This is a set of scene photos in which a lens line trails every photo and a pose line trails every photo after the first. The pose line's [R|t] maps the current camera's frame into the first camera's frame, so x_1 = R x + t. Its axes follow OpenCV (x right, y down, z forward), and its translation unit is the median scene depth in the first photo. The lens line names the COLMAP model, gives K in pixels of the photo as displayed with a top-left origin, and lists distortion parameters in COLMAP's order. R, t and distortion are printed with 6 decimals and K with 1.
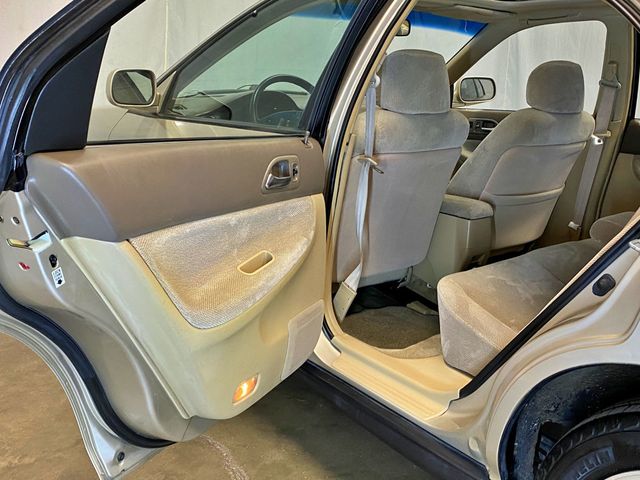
lens RADIAL K [[676.3, 0, 323.4], [0, 676.3, 236.3], [0, 0, 1]] dist [0.050454, 0.000000]
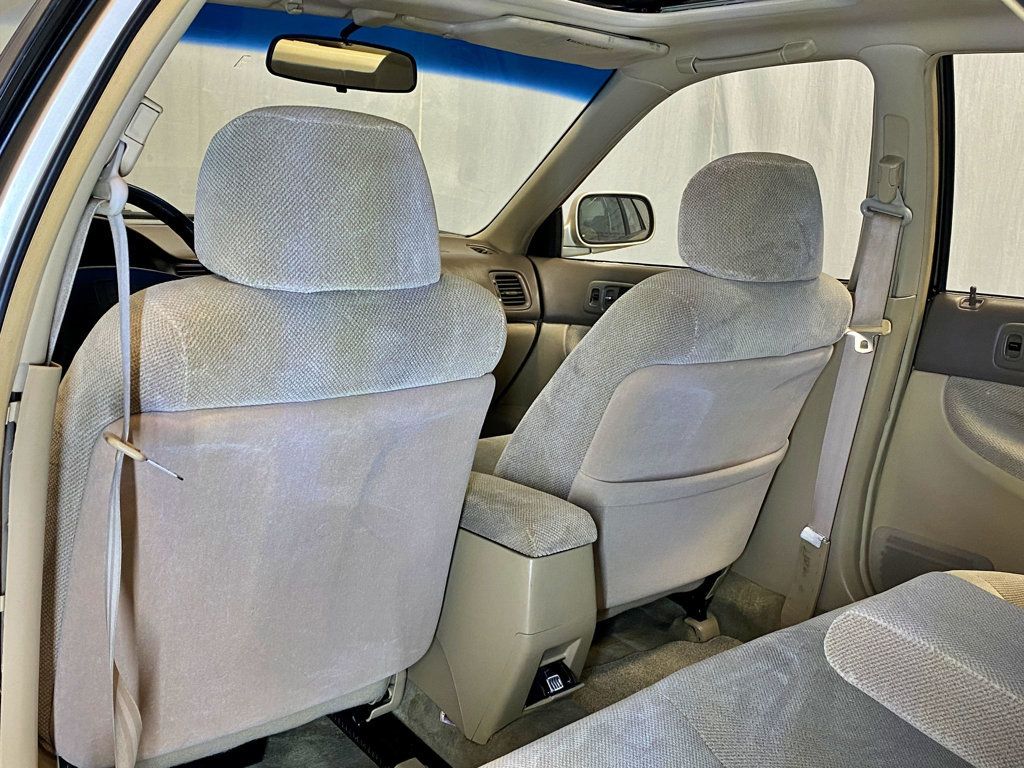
lens RADIAL K [[1082.1, 0, 507.8], [0, 1082.1, 389.1], [0, 0, 1]] dist [0.050454, 0.000000]
pose [[0.999240, -0.003130, 0.038855, 0.161587], [0.005260, 0.998481, -0.054847, -0.077613], [-0.038624, 0.055010, 0.997738, 0.347894]]
